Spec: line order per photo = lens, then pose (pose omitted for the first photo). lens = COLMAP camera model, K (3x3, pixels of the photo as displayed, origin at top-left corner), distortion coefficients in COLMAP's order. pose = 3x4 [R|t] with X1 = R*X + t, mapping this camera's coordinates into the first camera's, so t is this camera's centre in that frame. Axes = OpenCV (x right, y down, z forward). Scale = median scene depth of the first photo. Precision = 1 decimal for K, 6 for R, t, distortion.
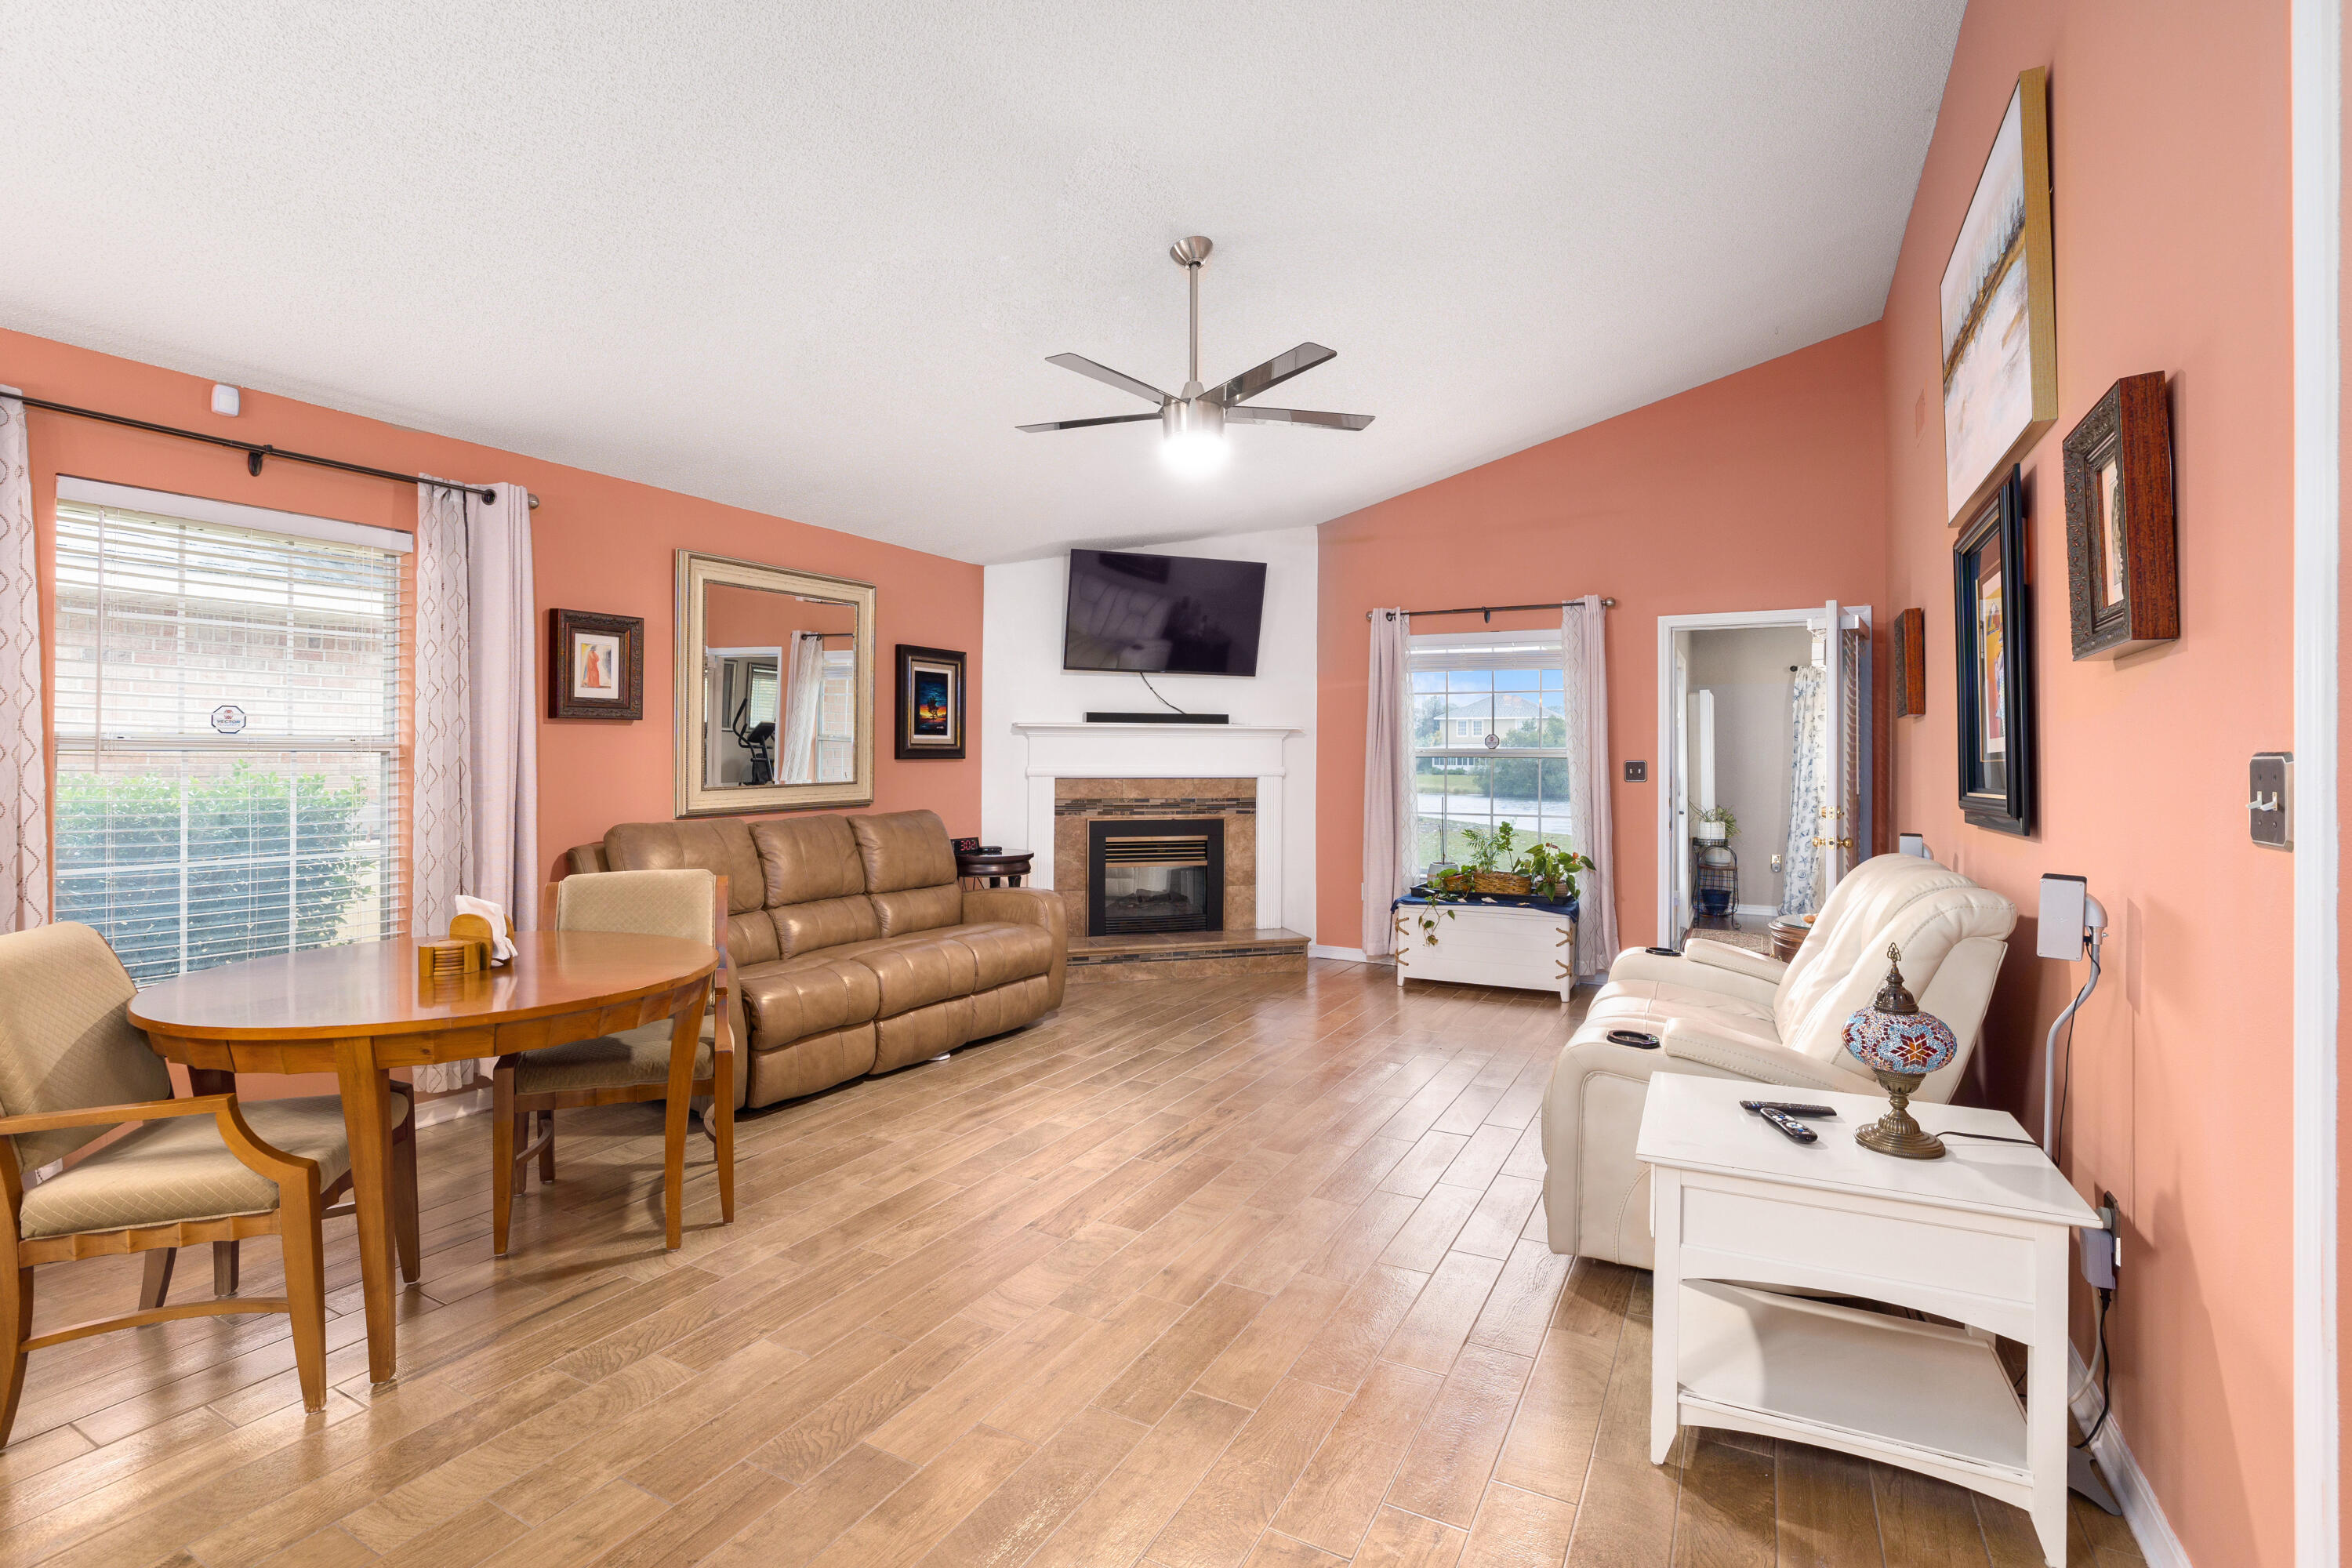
lens RADIAL K [[1116.2, 0, 1178.0], [0, 1116.2, 746.1], [0, 0, 1]] dist [-0.037289, 0.000214]
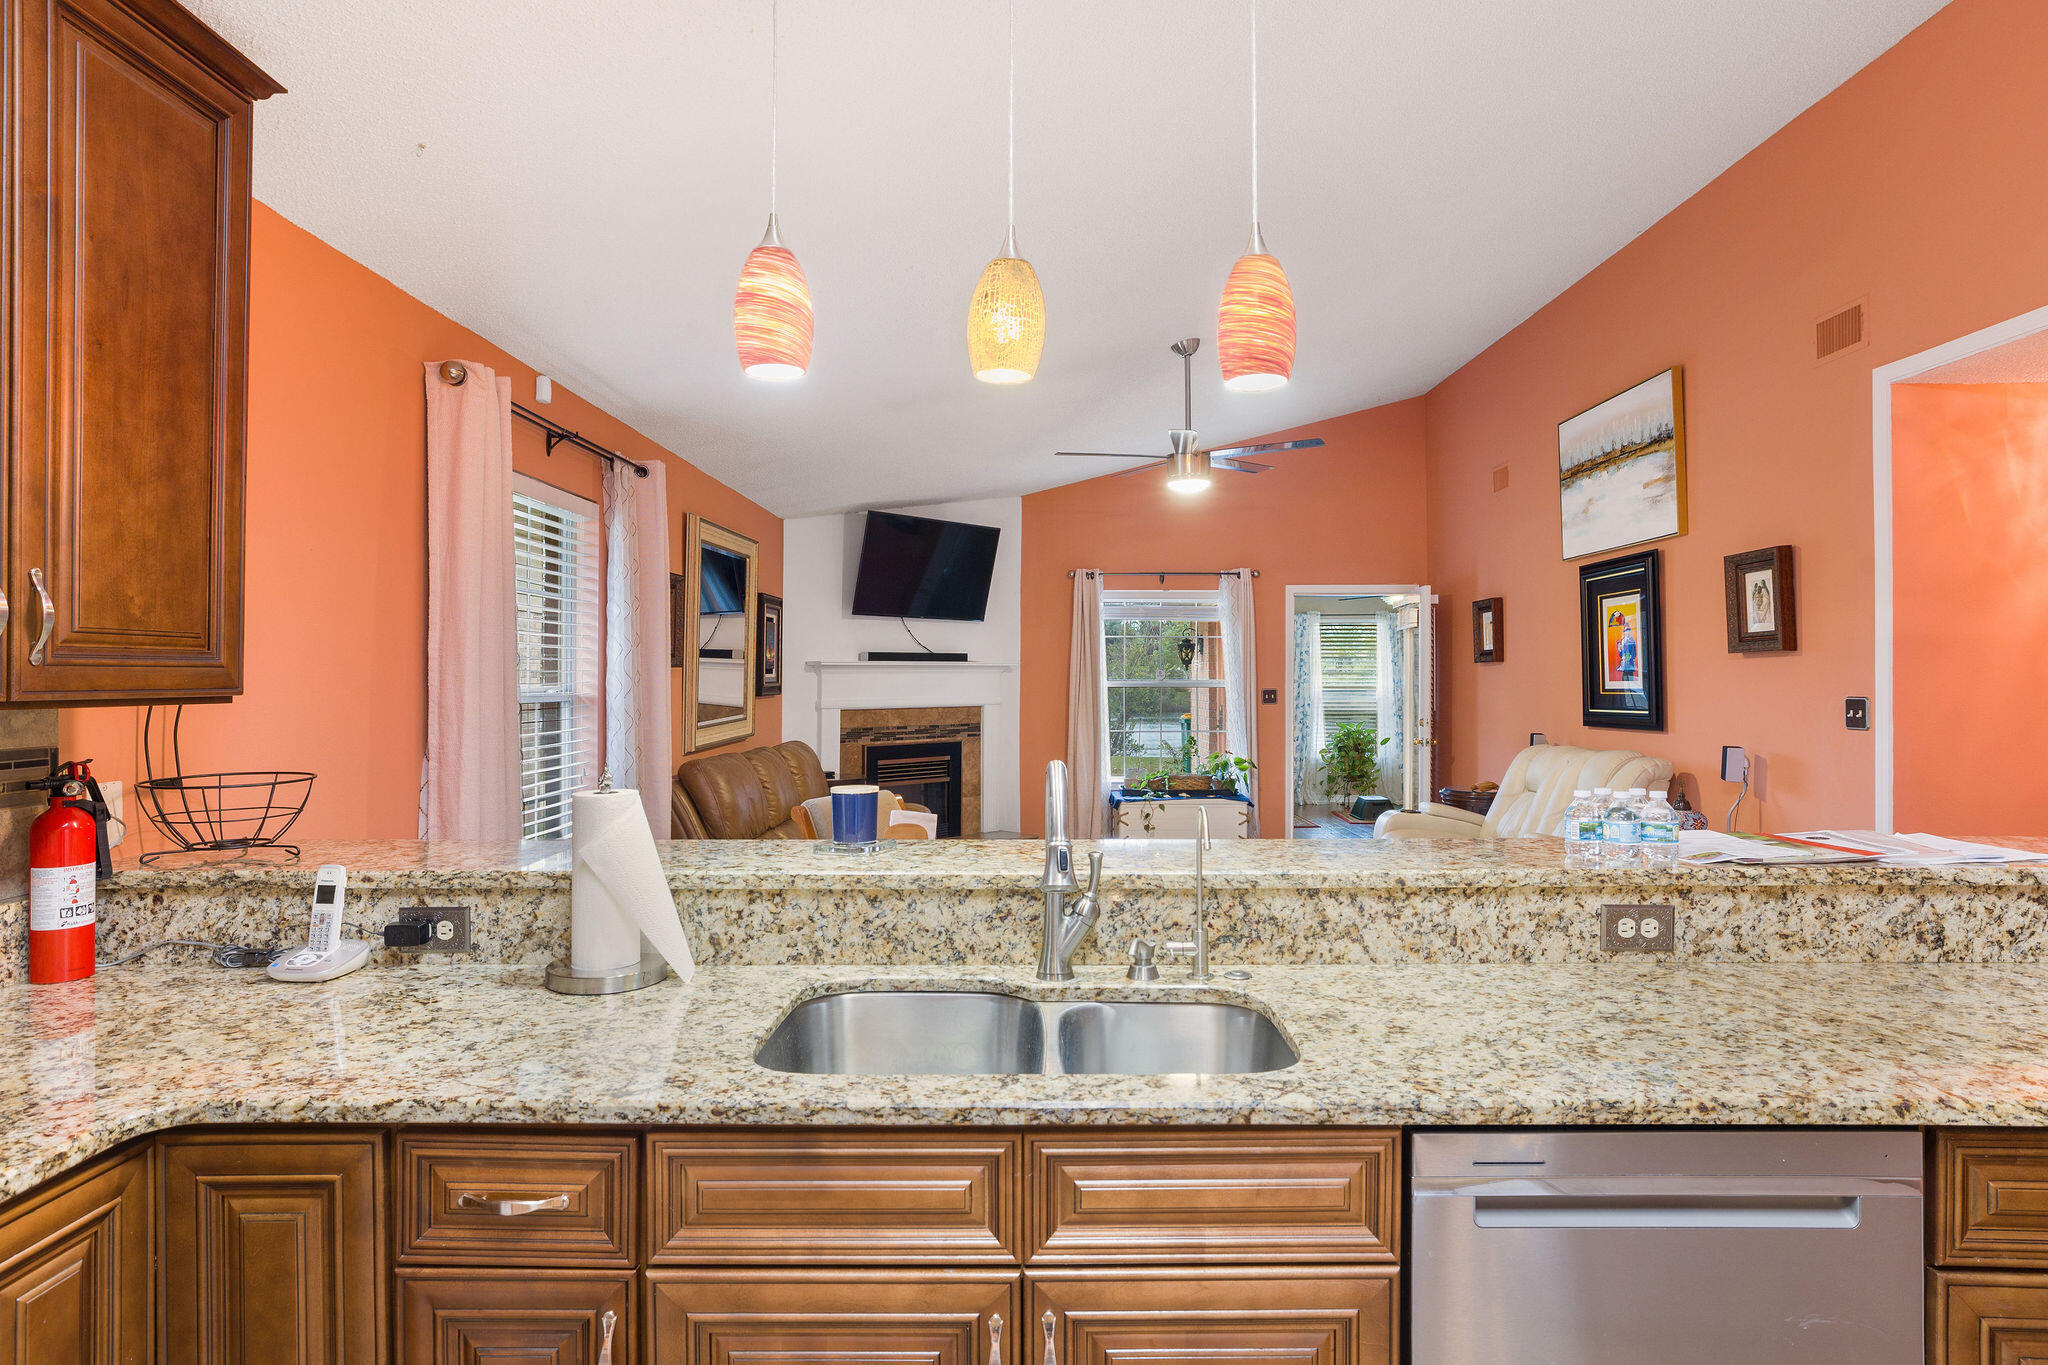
lens RADIAL K [[1164.2, 0, 1061.1], [0, 1164.2, 657.3], [0, 0, 1]] dist [-0.035072, 0.029808]
pose [[0.878309, 0.000550, 0.478093, -0.544551], [0.002174, 0.999984, -0.005146, -0.020777], [-0.478089, 0.005559, 0.878294, -0.161496]]
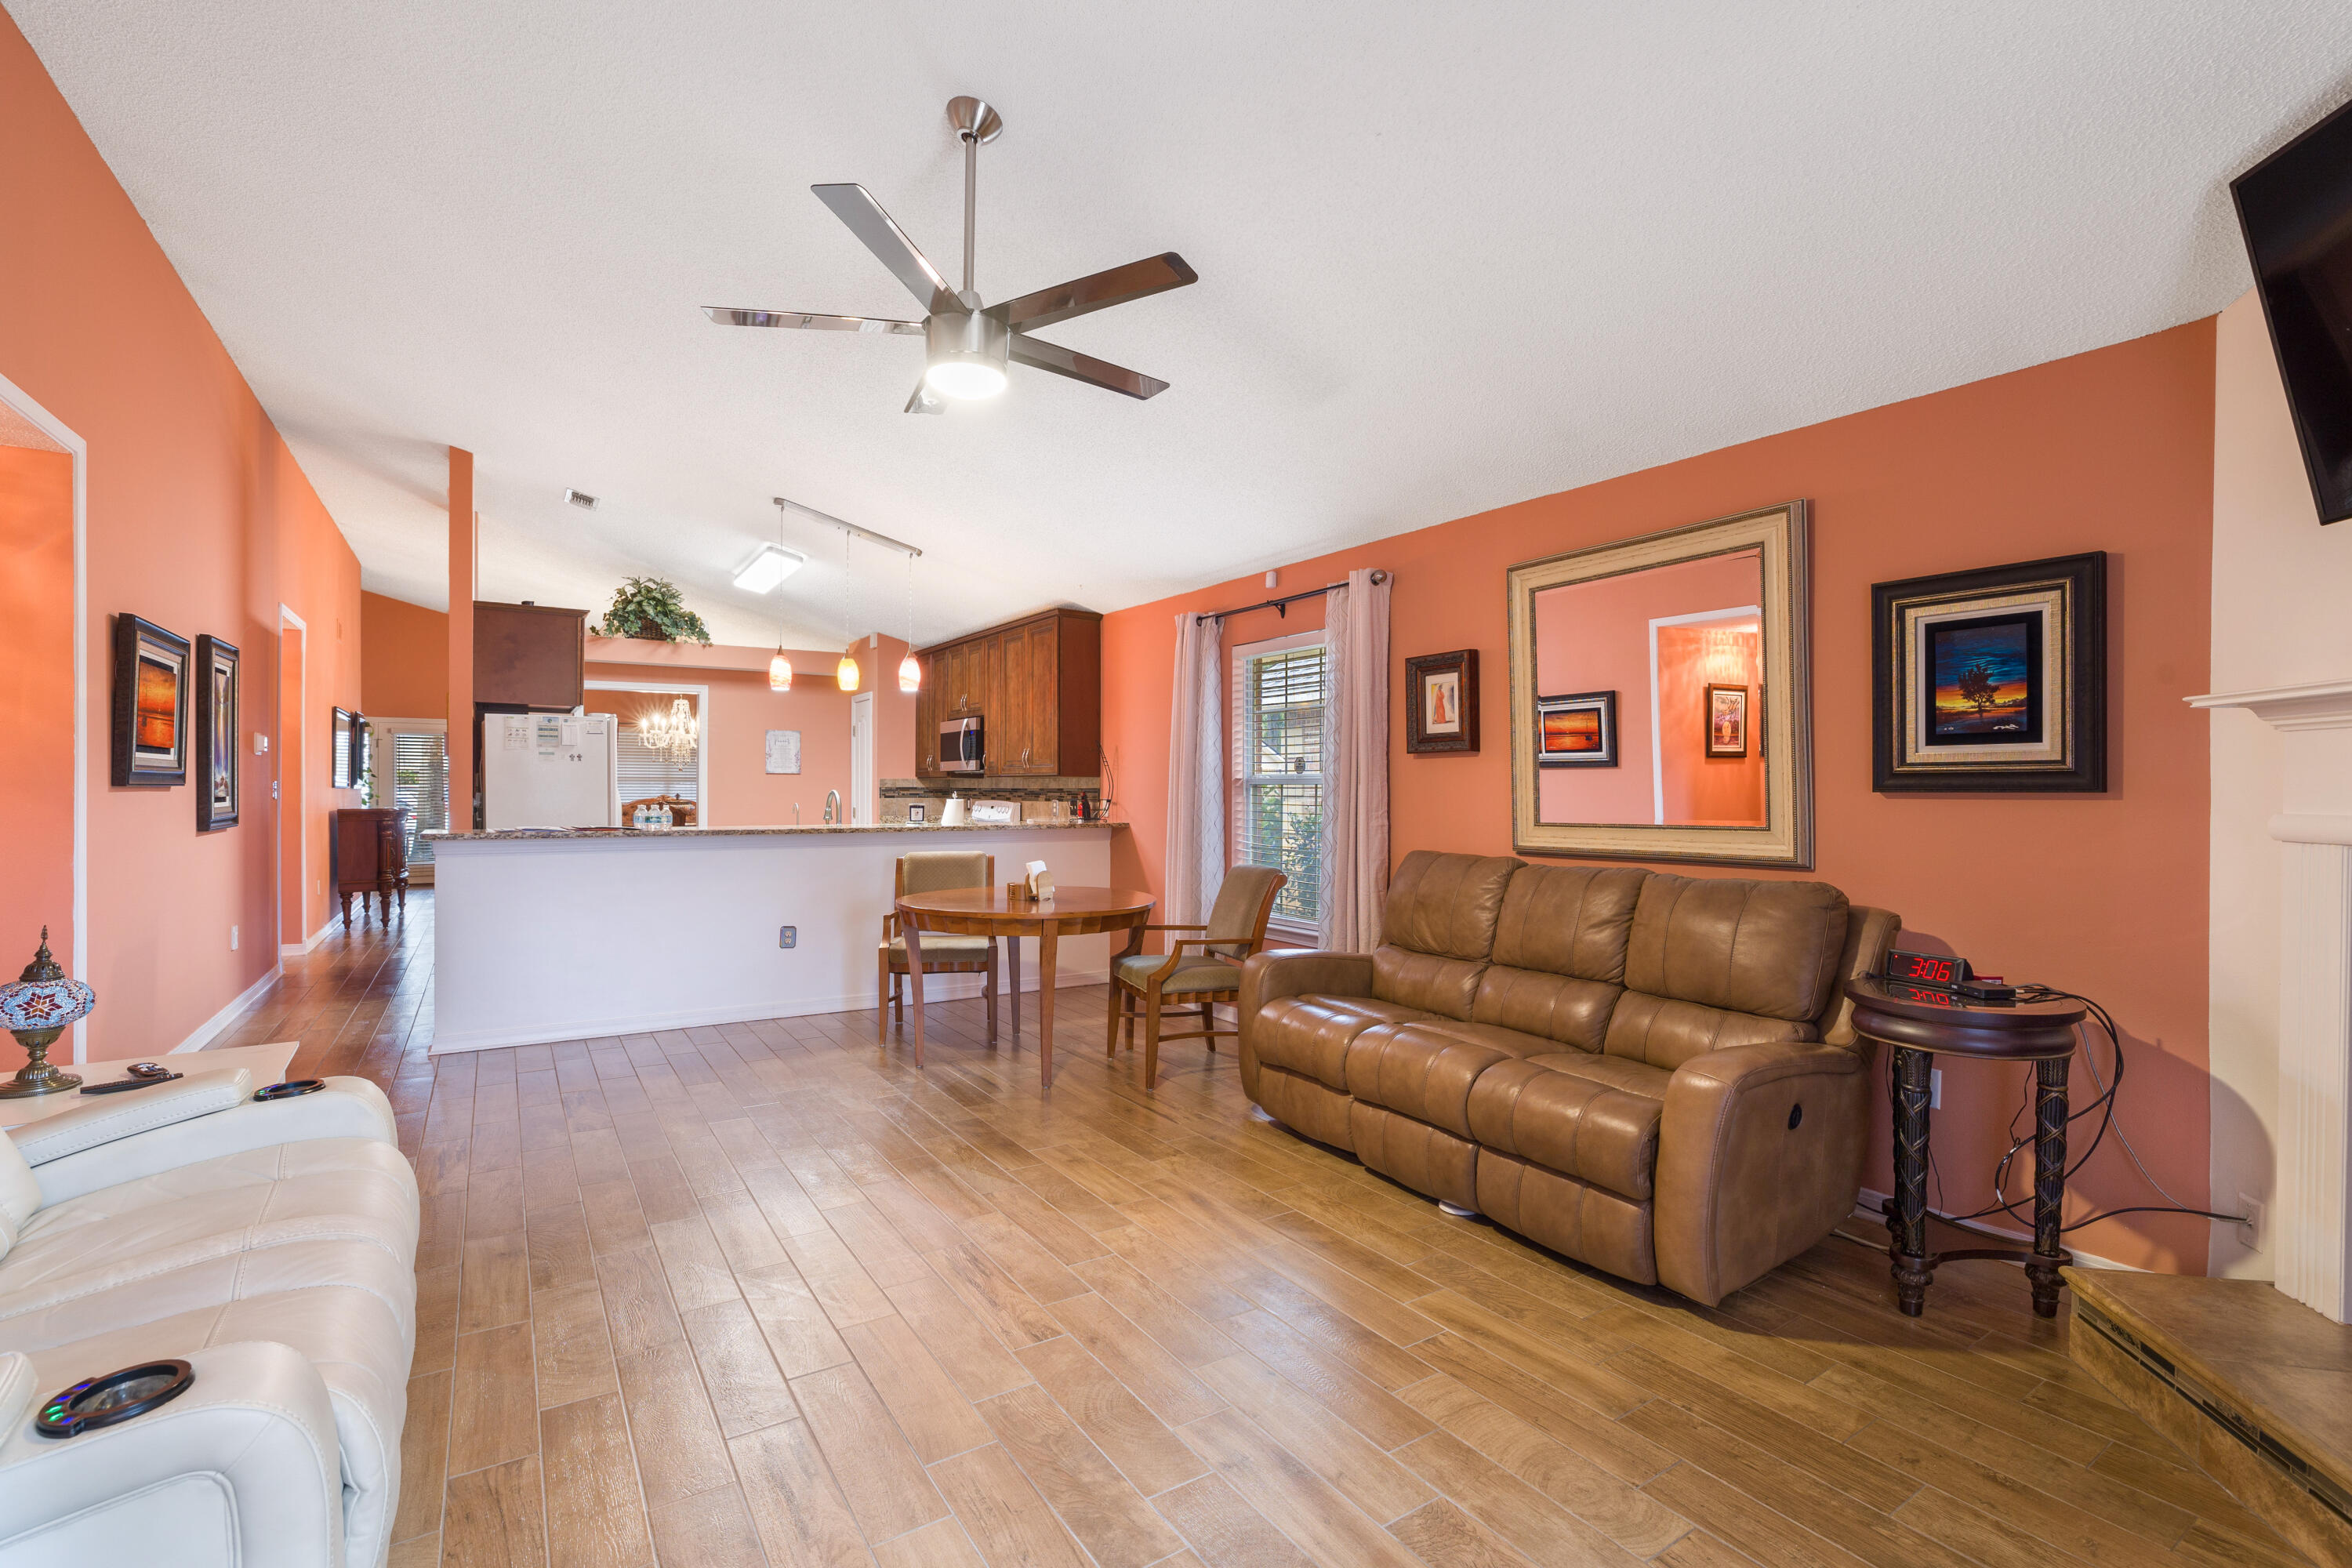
lens RADIAL K [[1075.2, 0, 1175.4], [0, 1075.2, 795.9], [0, 0, 1]] dist [0.000309, 0.000045]
pose [[-0.486631, 0.005303, -0.873591, 0.378461], [0.006715, 0.999975, 0.002330, 0.009800], [0.873582, -0.004732, -0.486654, 0.944362]]
